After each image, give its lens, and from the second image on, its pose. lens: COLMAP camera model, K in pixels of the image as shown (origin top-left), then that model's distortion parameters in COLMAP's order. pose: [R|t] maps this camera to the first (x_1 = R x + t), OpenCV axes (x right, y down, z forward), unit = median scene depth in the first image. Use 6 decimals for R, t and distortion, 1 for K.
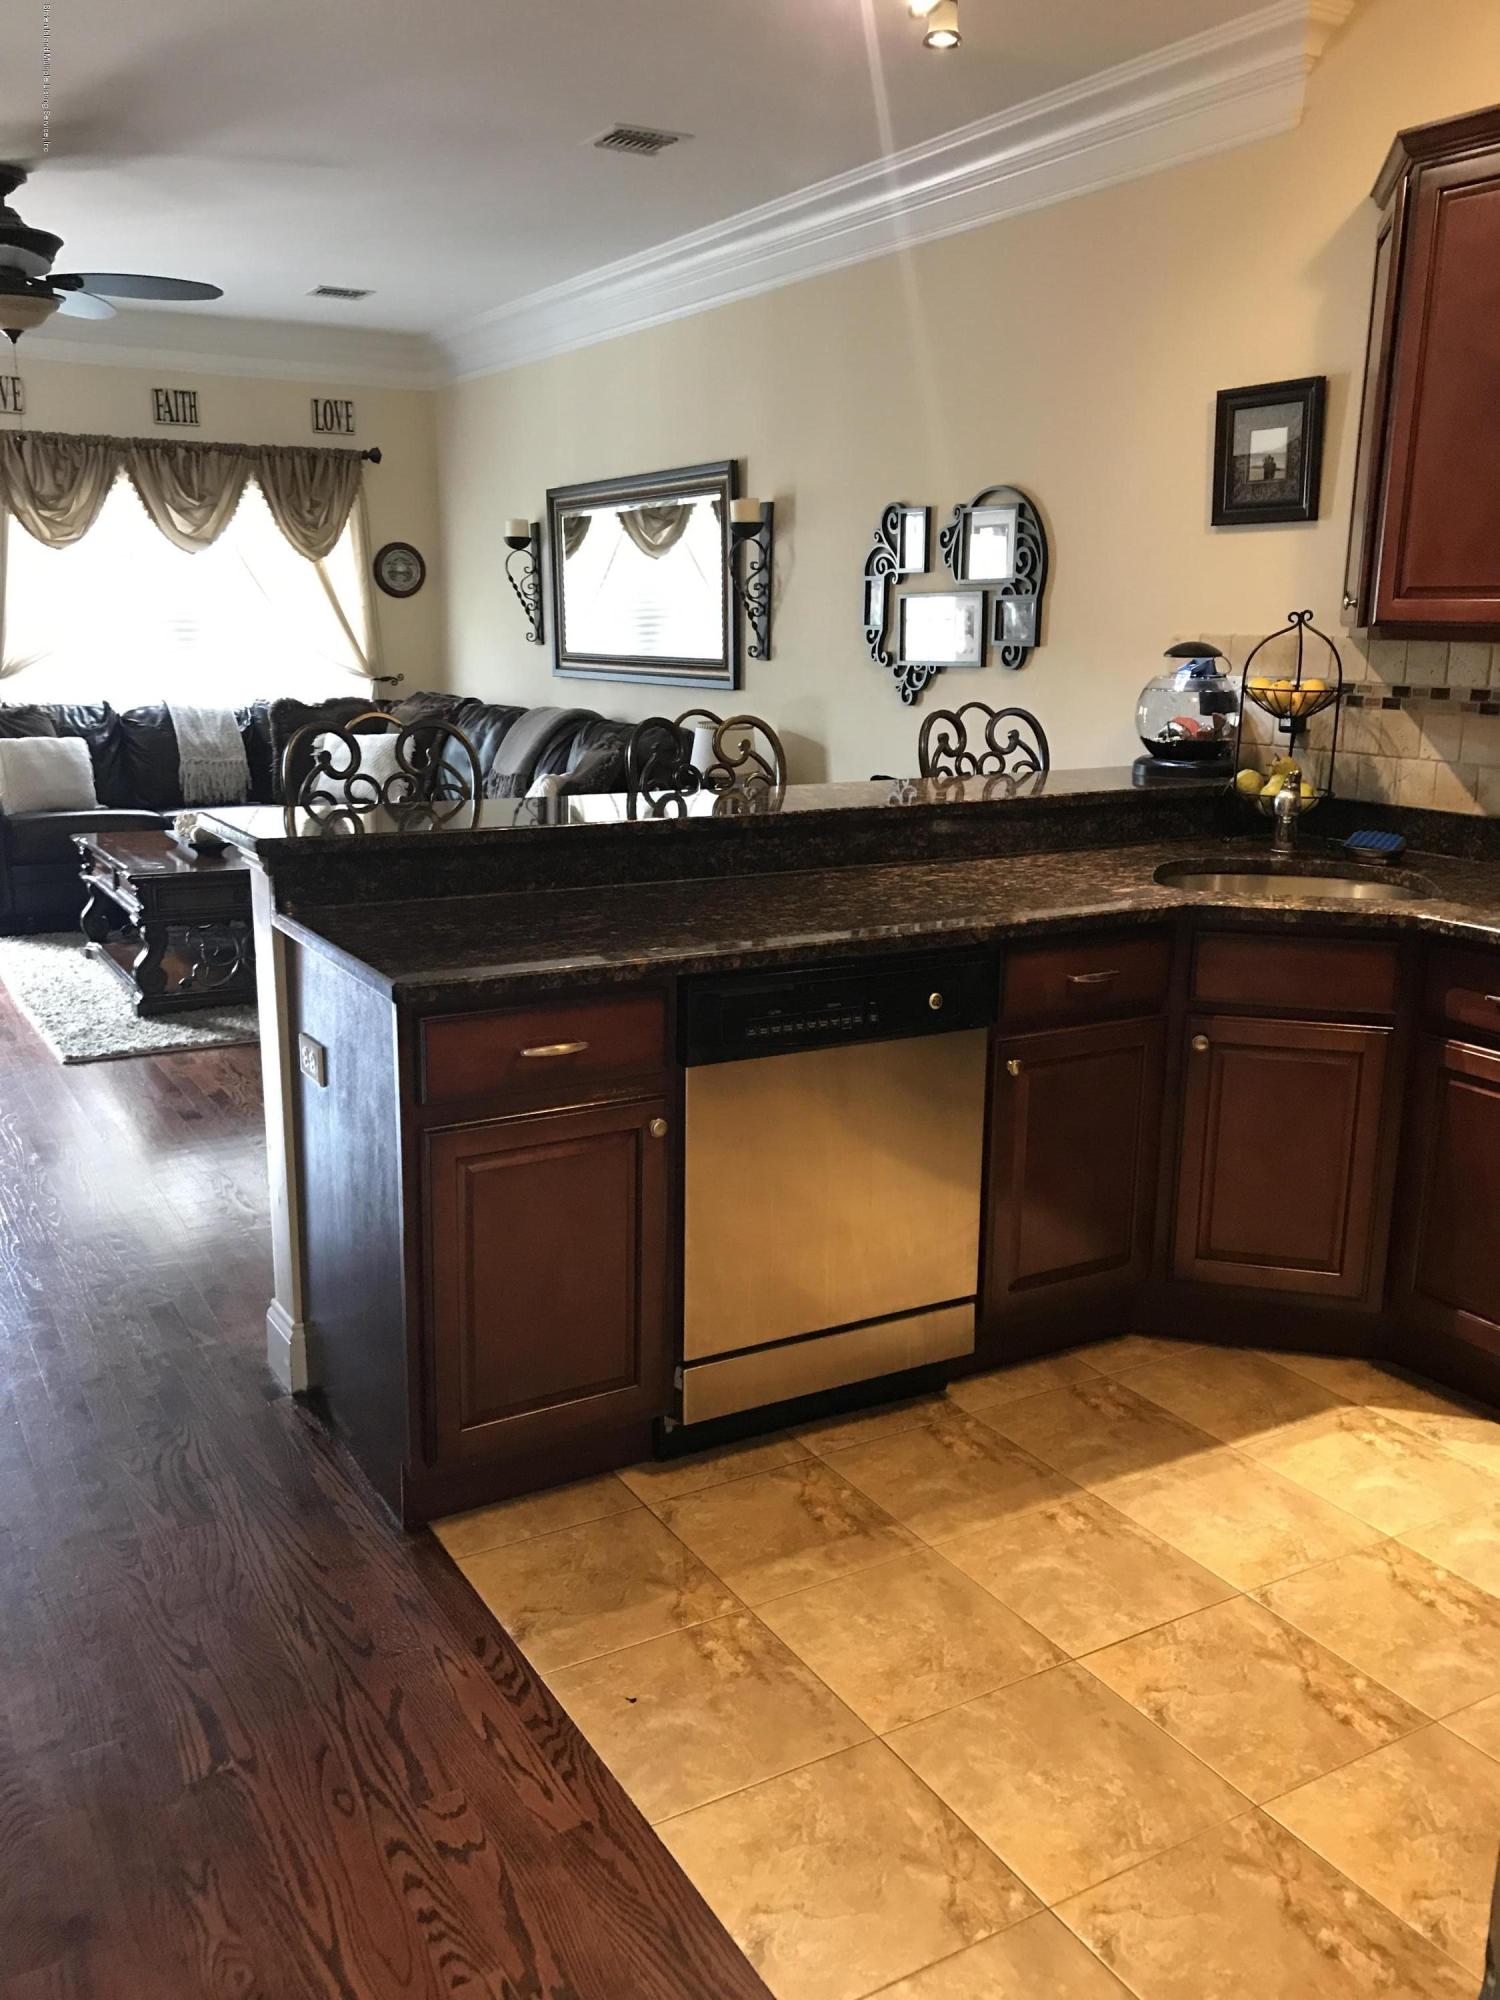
lens RADIAL K [[1649.9, 0, 741.2], [0, 1649.9, 986.2], [0, 0, 1]] dist [0.020539, -0.030208]
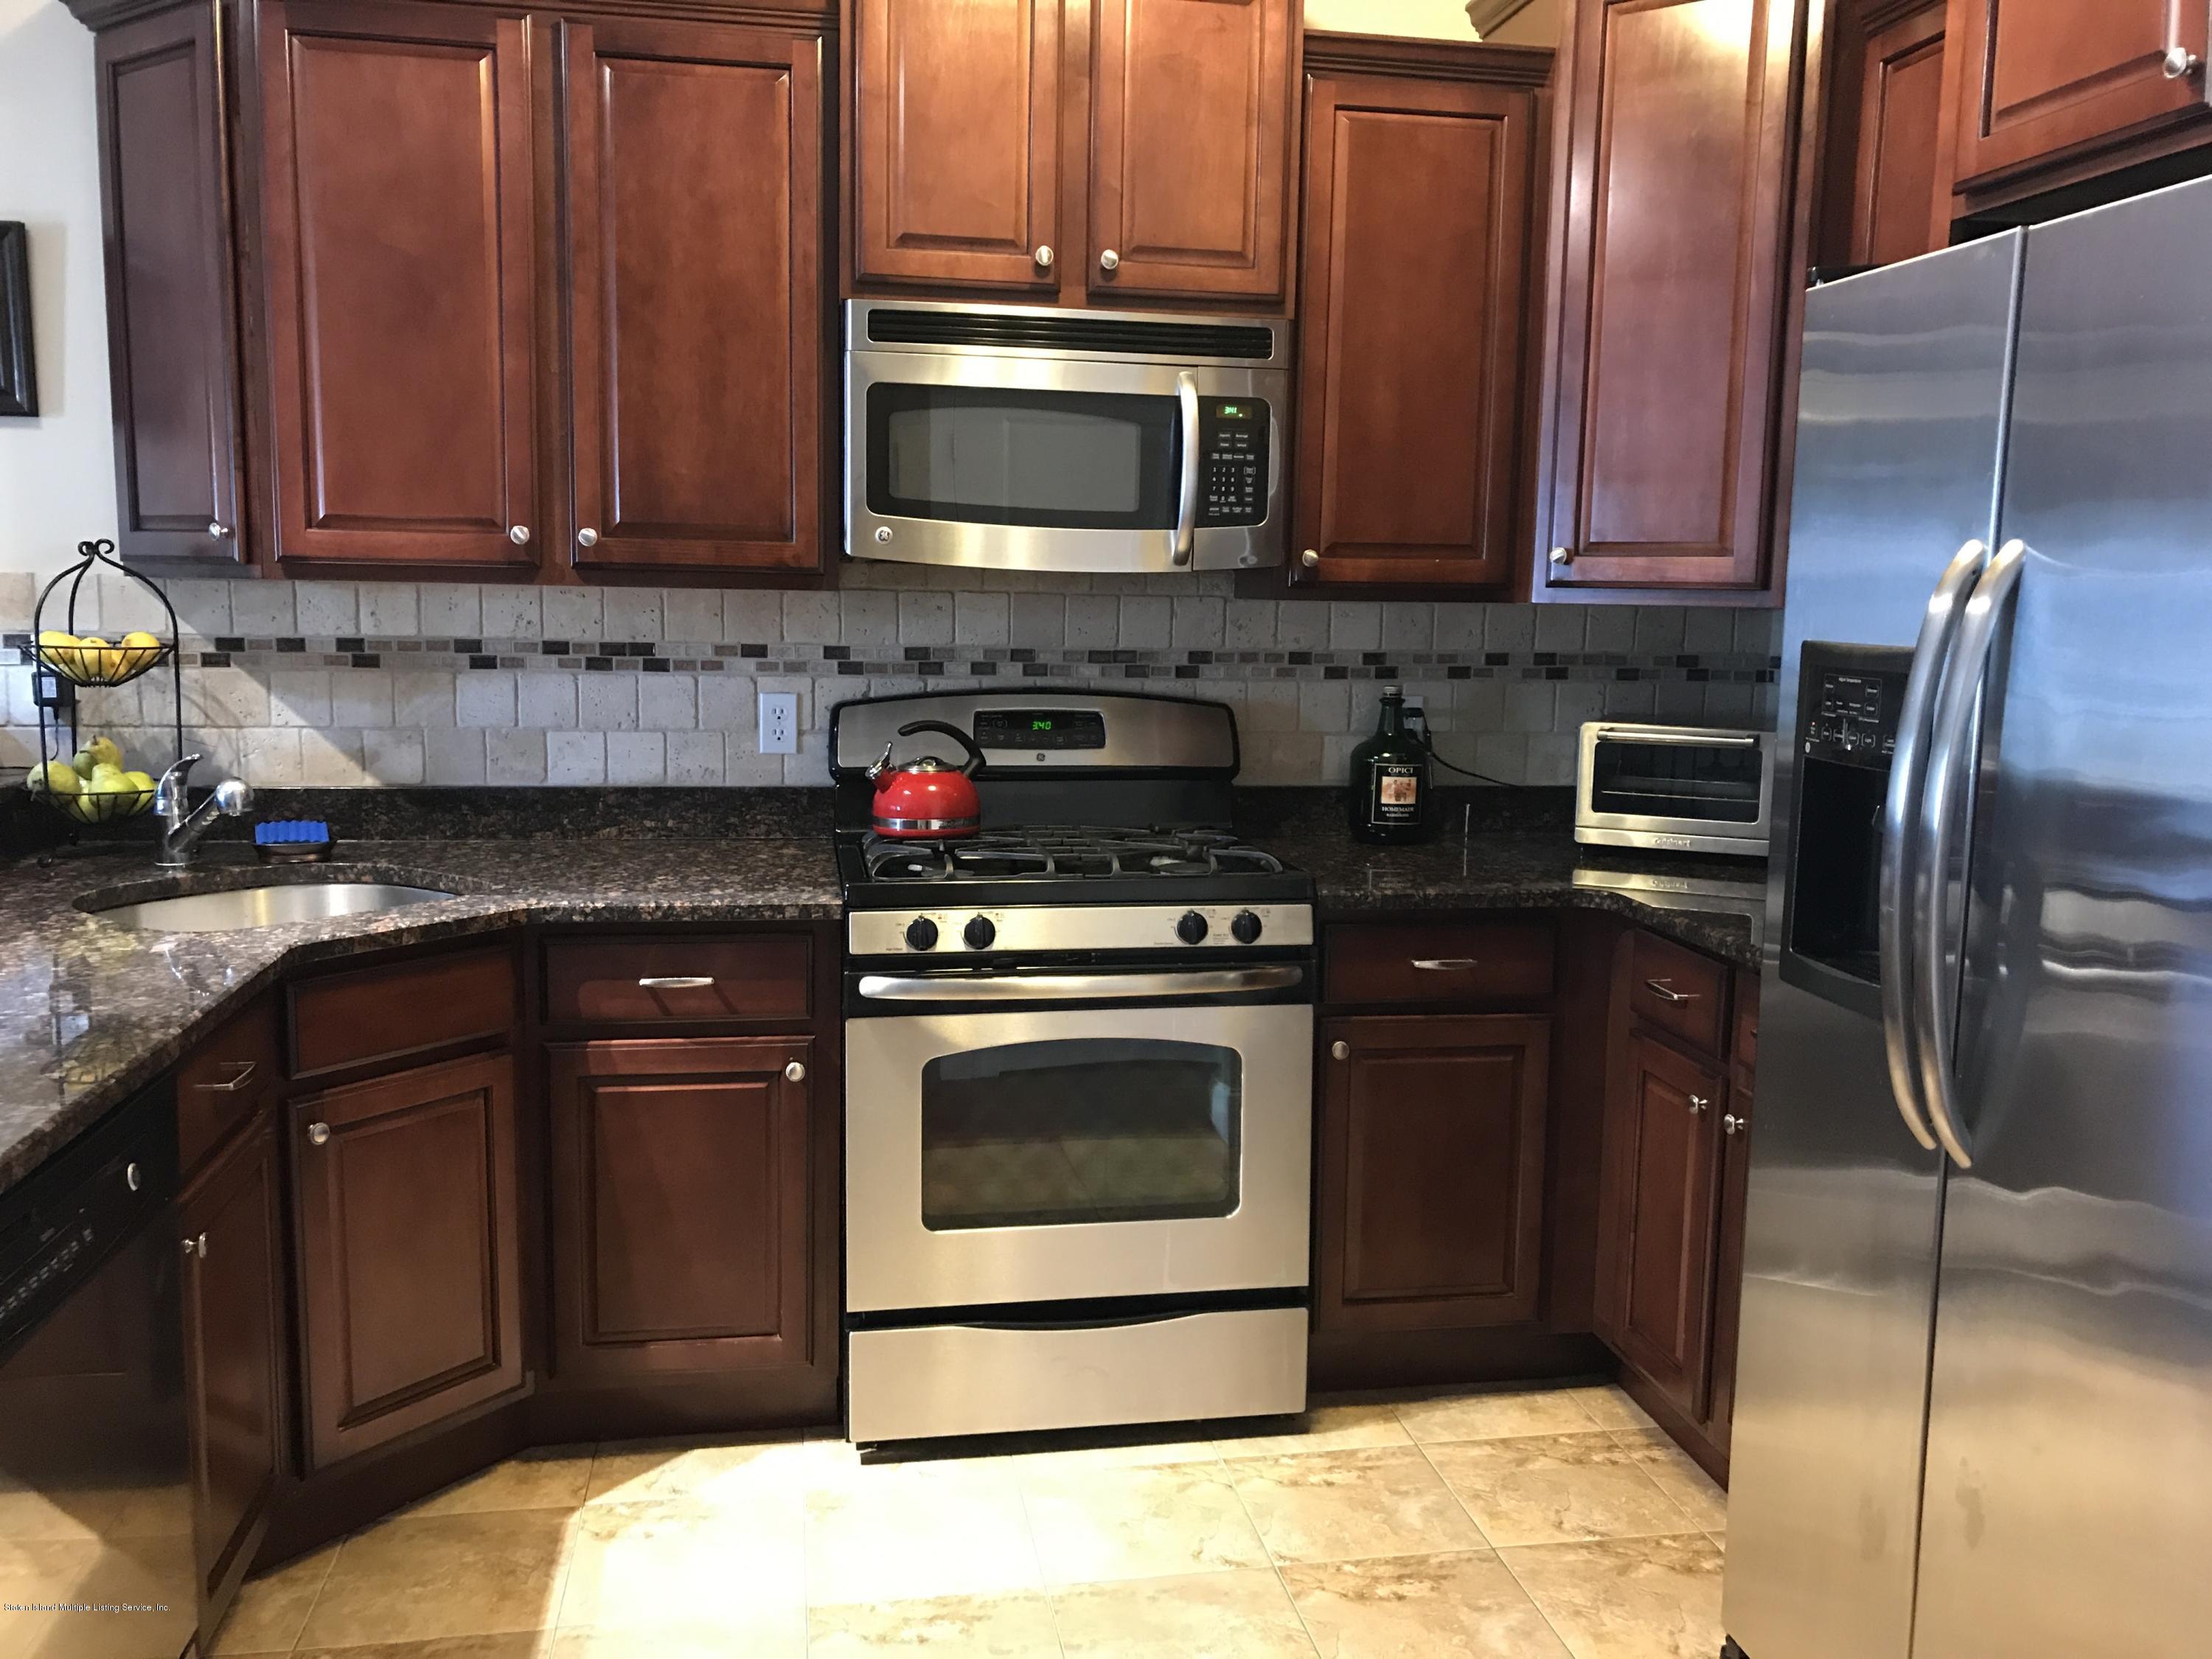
lens RADIAL K [[1824.8, 0, 1104.1], [0, 1824.8, 824.9], [0, 0, 1]] dist [0.020539, -0.030208]
pose [[0.344061, -0.127892, 0.930197, -0.289607], [0.192819, 0.979190, 0.063308, -0.072105], [-0.918936, 0.157578, 0.361561, 0.332409]]
